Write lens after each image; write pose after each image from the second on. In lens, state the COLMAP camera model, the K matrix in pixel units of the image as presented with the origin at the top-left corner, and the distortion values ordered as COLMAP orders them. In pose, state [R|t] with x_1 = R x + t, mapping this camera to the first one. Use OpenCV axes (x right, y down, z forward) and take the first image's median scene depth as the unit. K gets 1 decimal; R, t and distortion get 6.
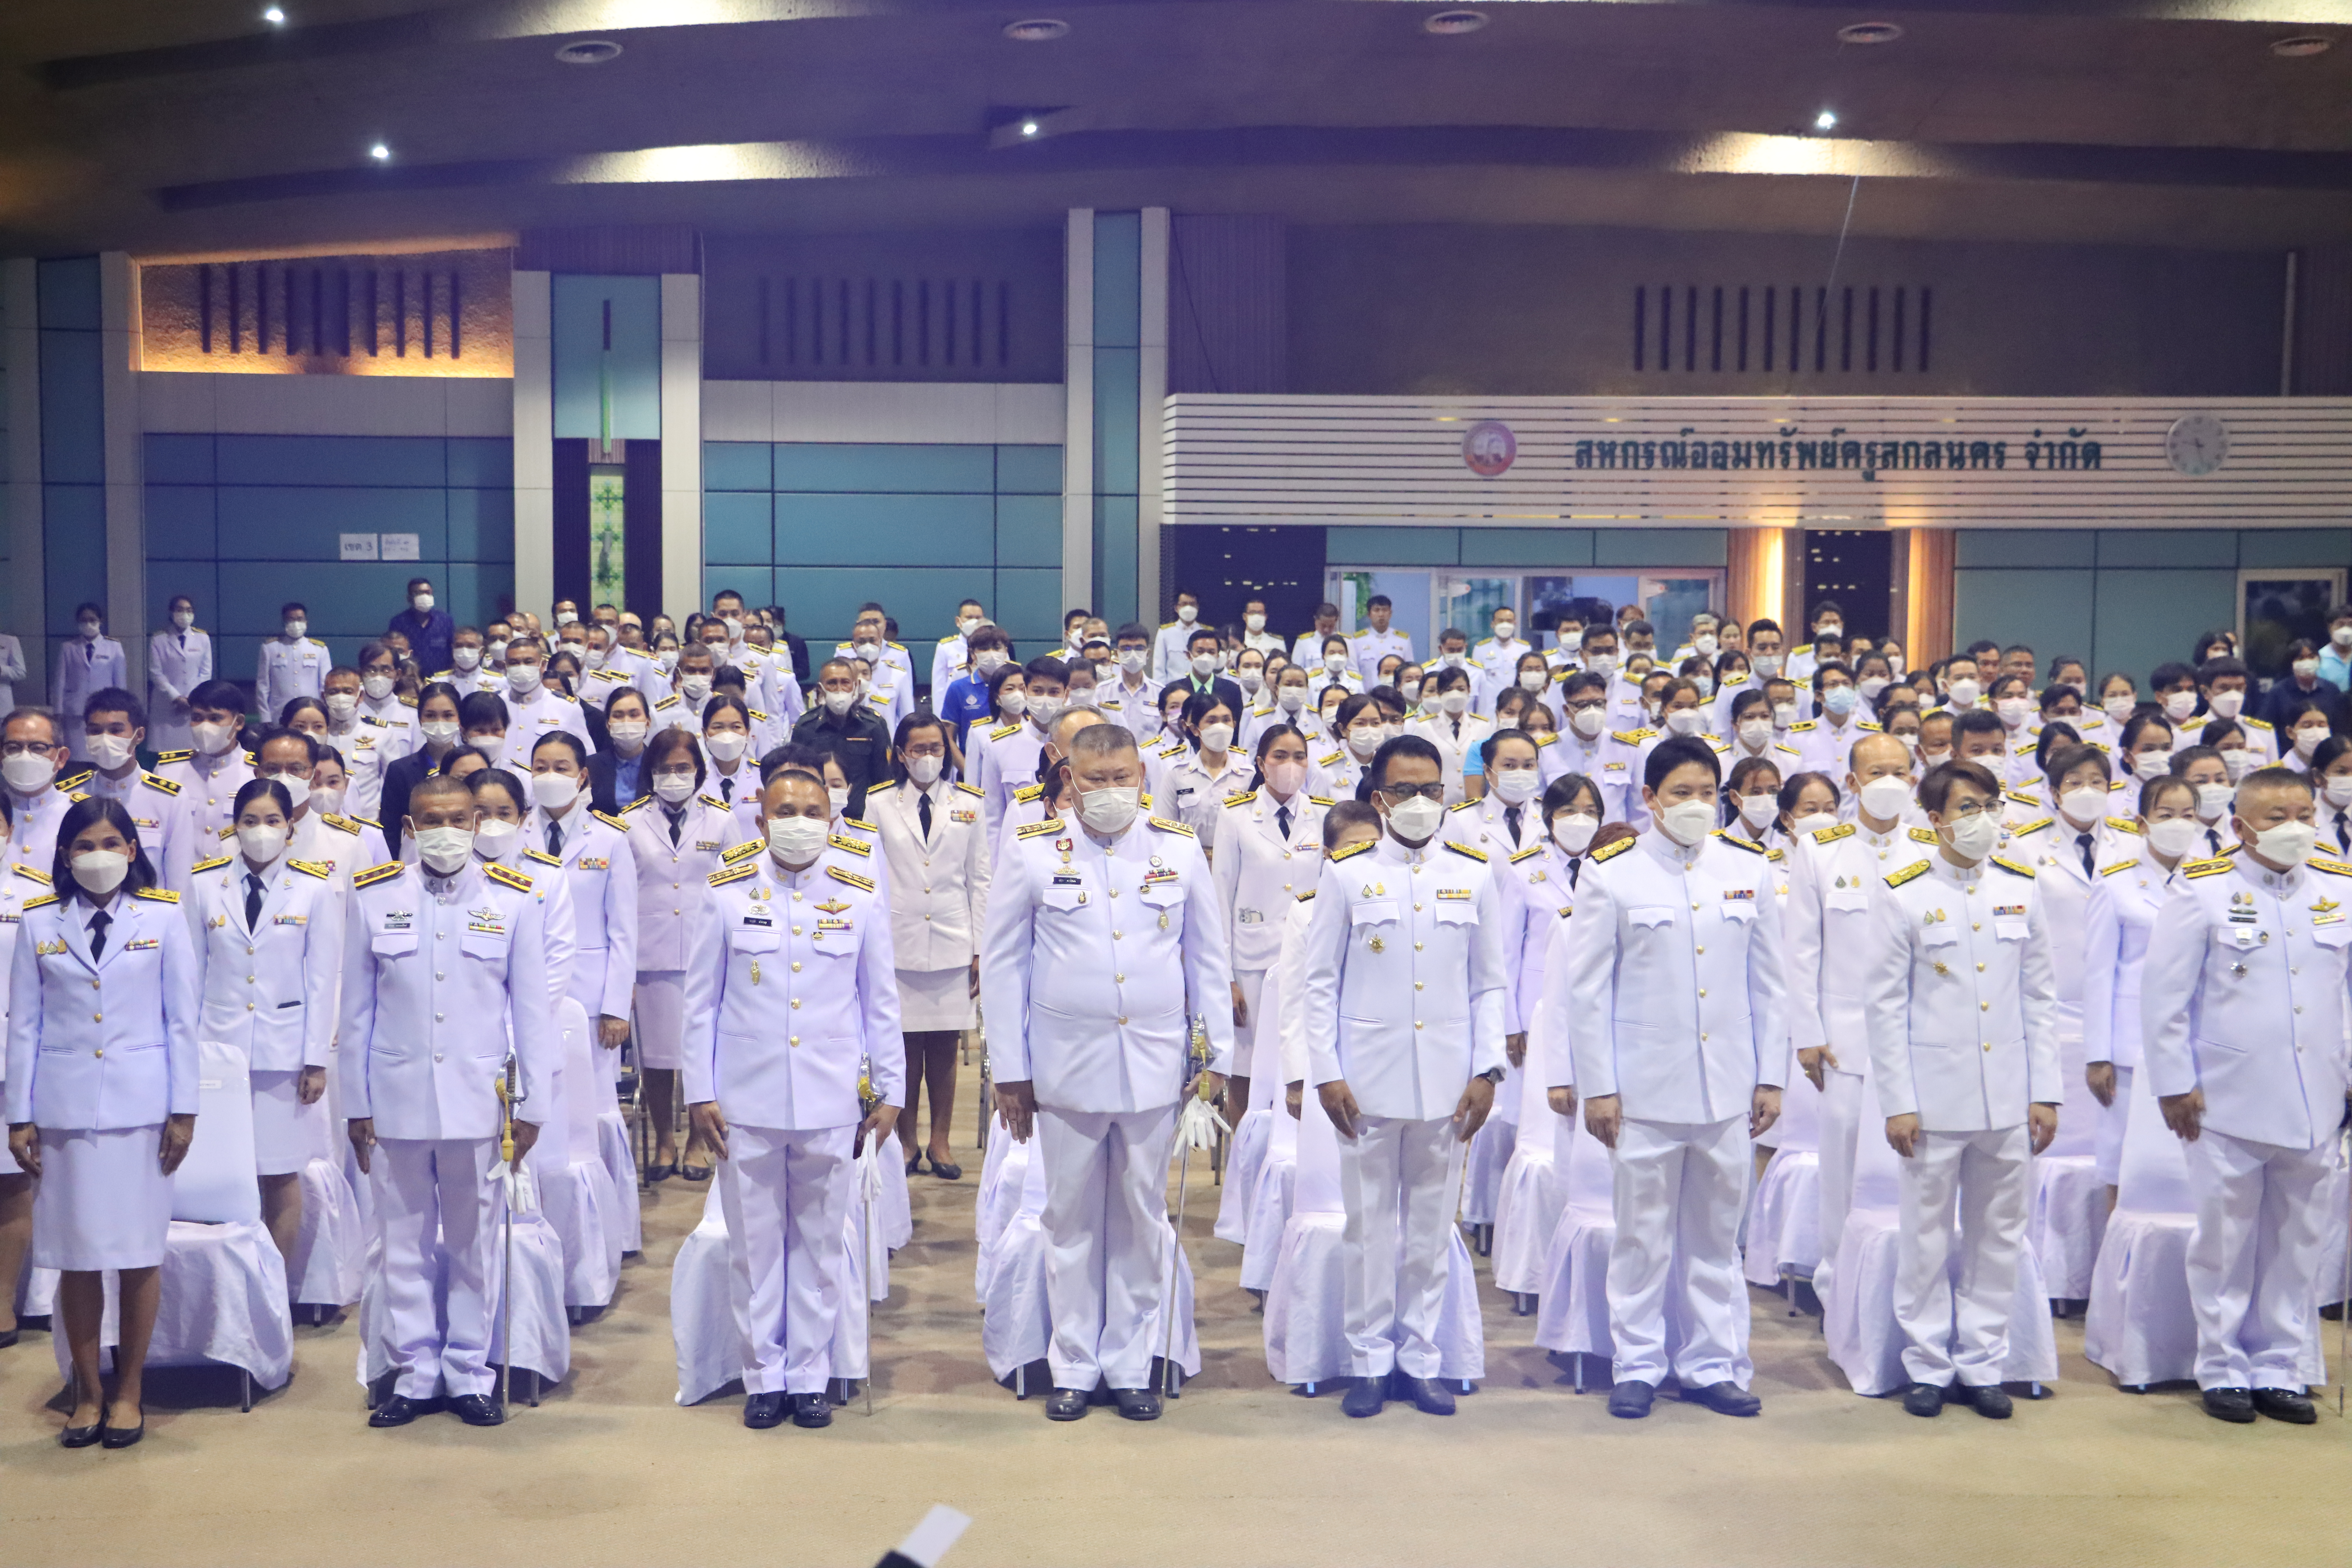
lens RADIAL K [[3820.9, 0, 1176.4], [0, 3820.9, 843.8], [0, 0, 1]] dist [0.171435, 0.100165]
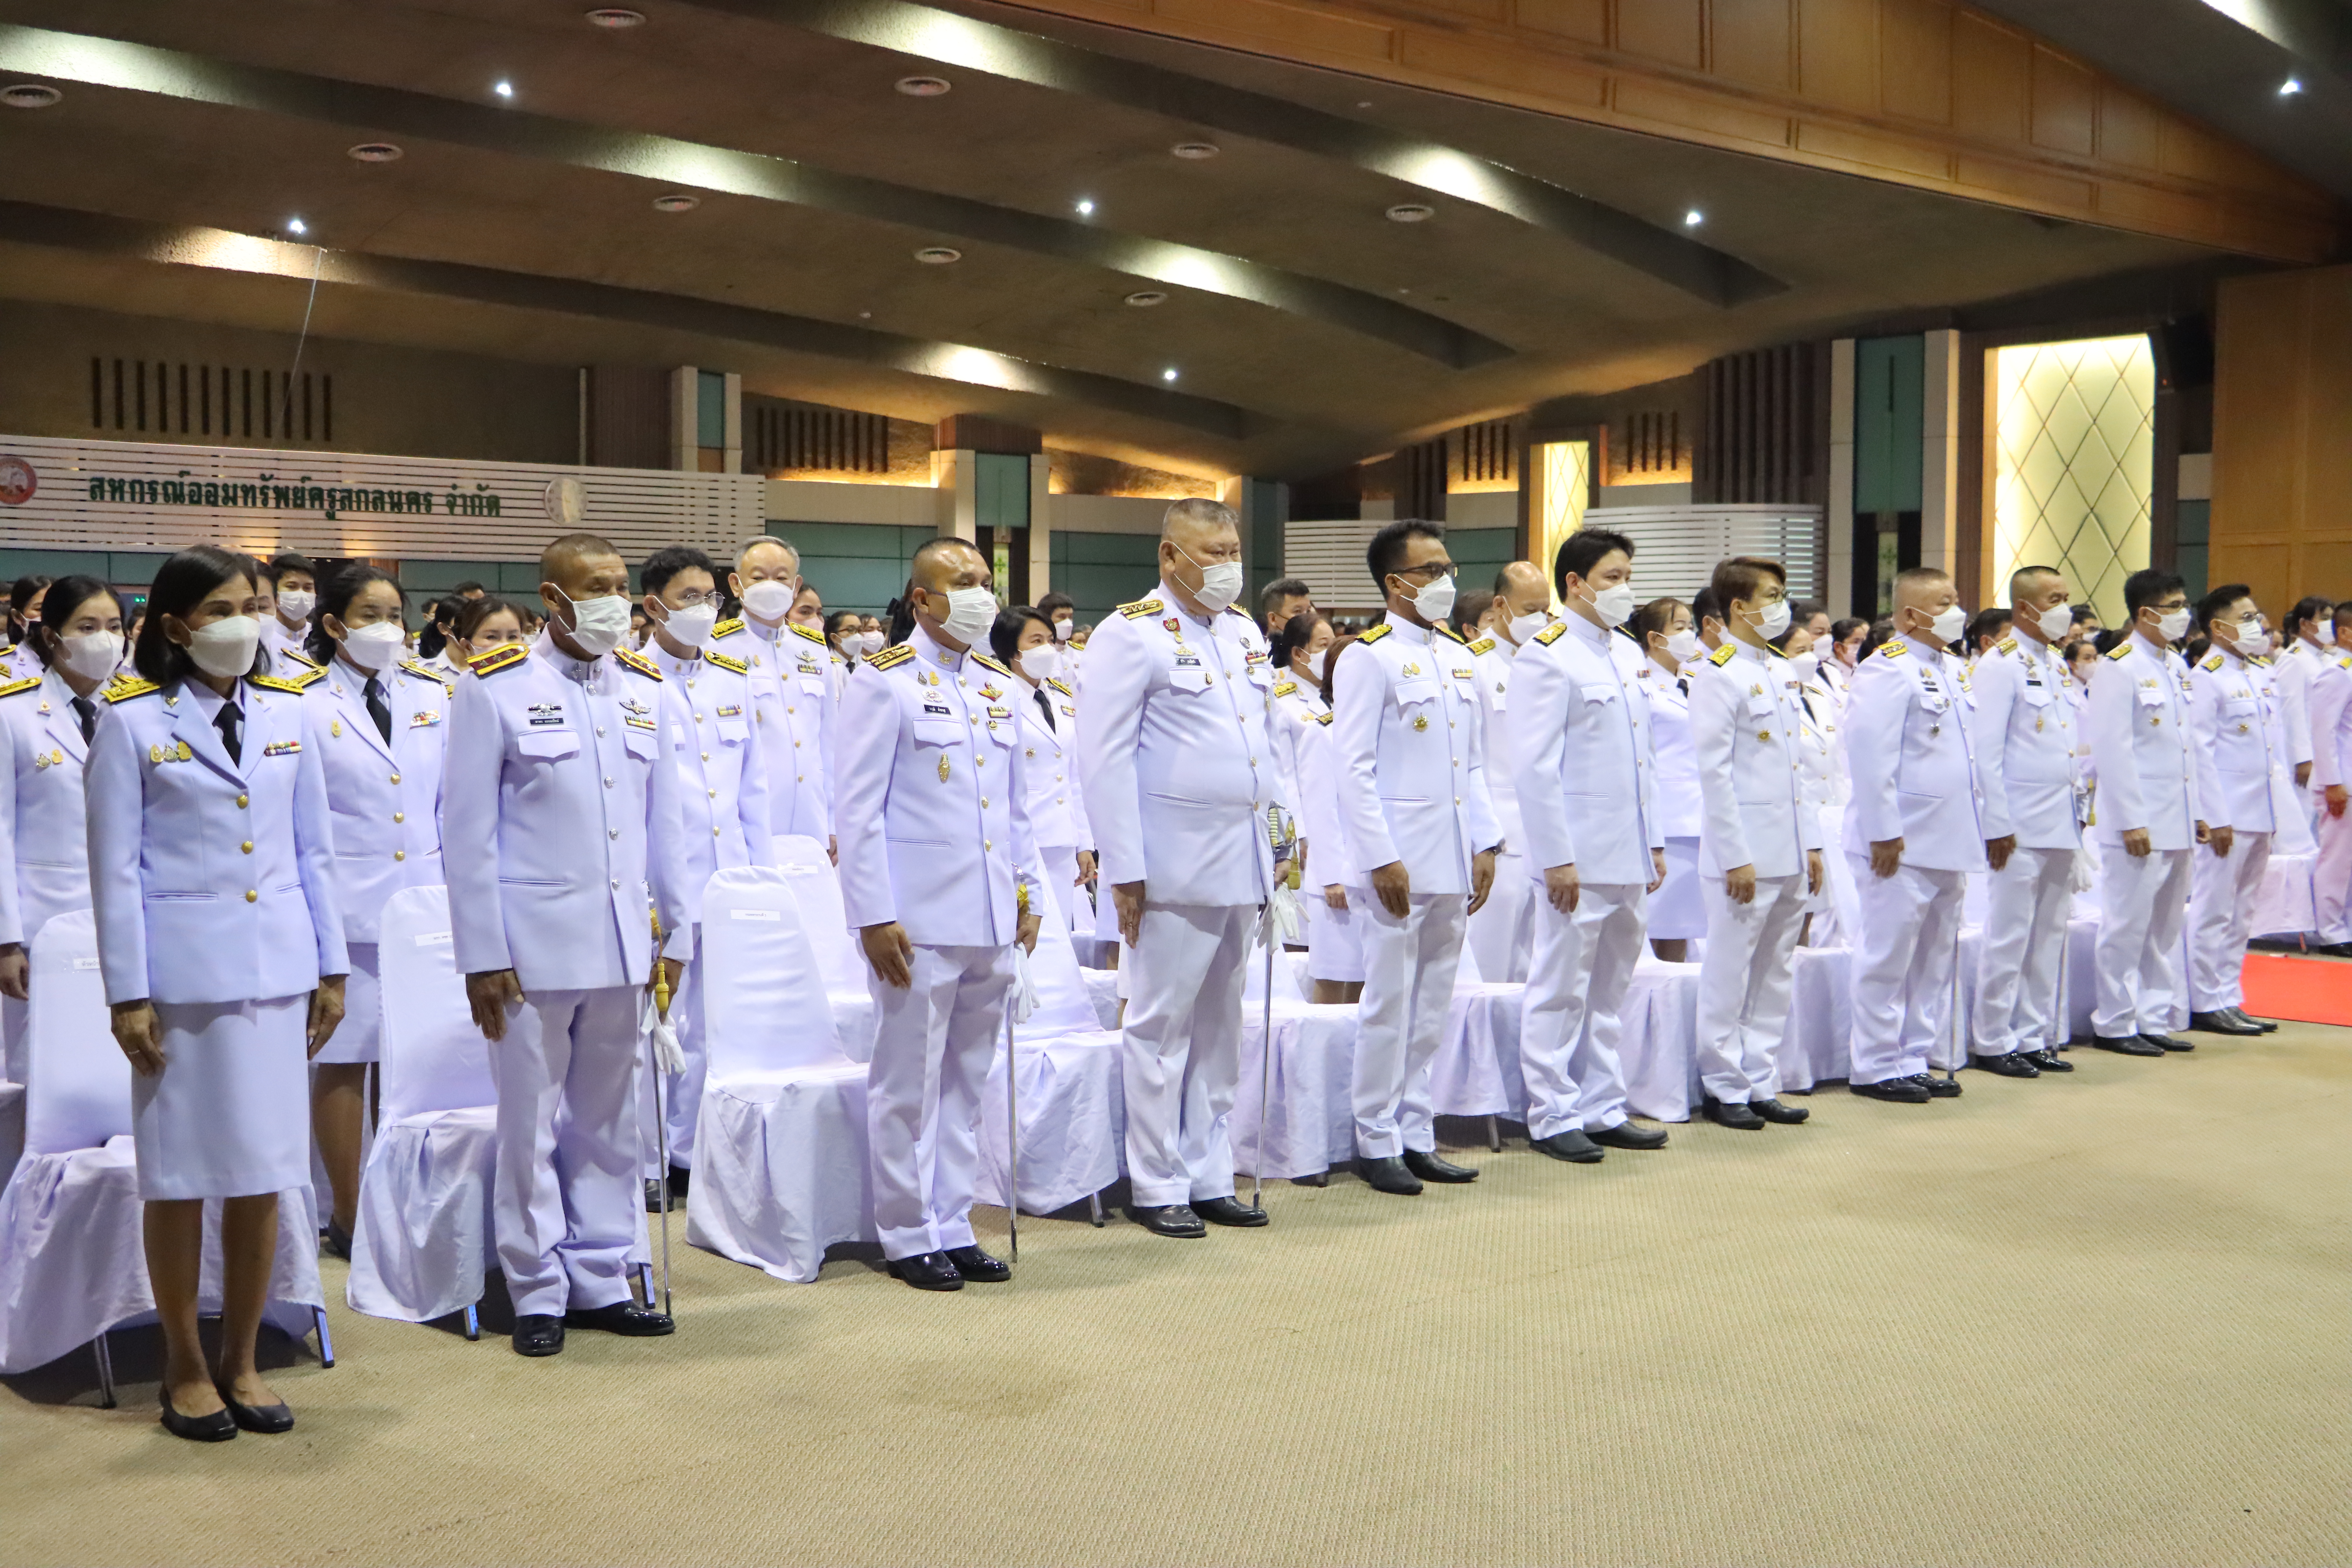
lens RADIAL K [[2675.9, 0, 1175.5], [0, 2675.9, 826.1], [0, 0, 1]] dist [-0.036358, 0.231570]
pose [[0.799876, -0.045963, 0.598403, -0.126890], [0.051904, 0.998625, 0.007324, 0.013420], [-0.597917, 0.025201, 0.801162, 0.143102]]
